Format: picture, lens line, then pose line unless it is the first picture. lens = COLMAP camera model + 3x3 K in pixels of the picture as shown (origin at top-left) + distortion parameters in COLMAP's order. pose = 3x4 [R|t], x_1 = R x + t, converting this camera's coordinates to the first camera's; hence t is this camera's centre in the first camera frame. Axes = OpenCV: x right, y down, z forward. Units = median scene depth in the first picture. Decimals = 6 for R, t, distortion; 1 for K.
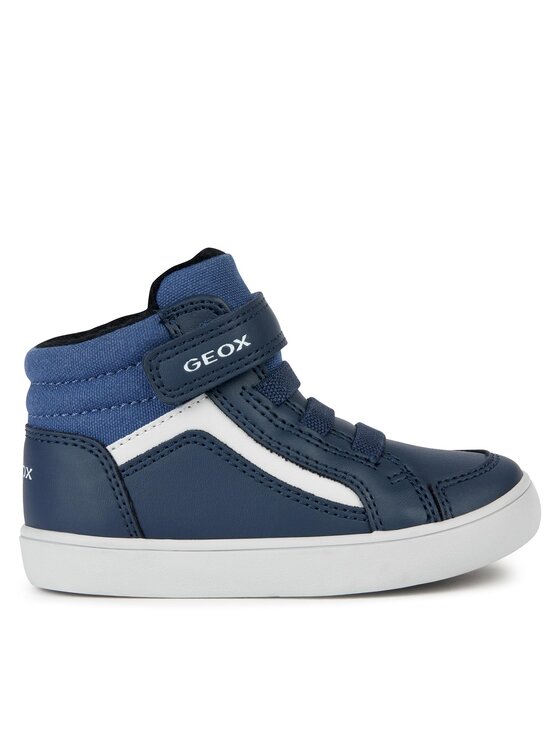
lens RADIAL K [[2091.3, 0, 280.0], [0, 2091.3, 373.0], [0, 0, 1]] dist [-0.000408, 0.052108]
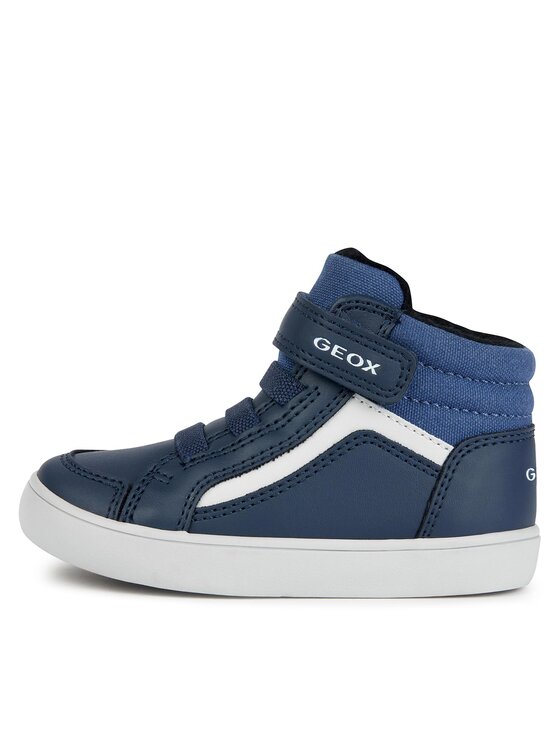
lens RADIAL K [[2091.3, 0, 280.0], [0, 2091.3, 373.0], [0, 0, 1]] dist [-0.000408, 0.052108]
pose [[-0.899457, 0.033560, 0.435719, -0.438349], [-0.040041, 0.986524, -0.158642, 0.159672], [-0.435171, -0.160138, -0.885992, 1.898403]]
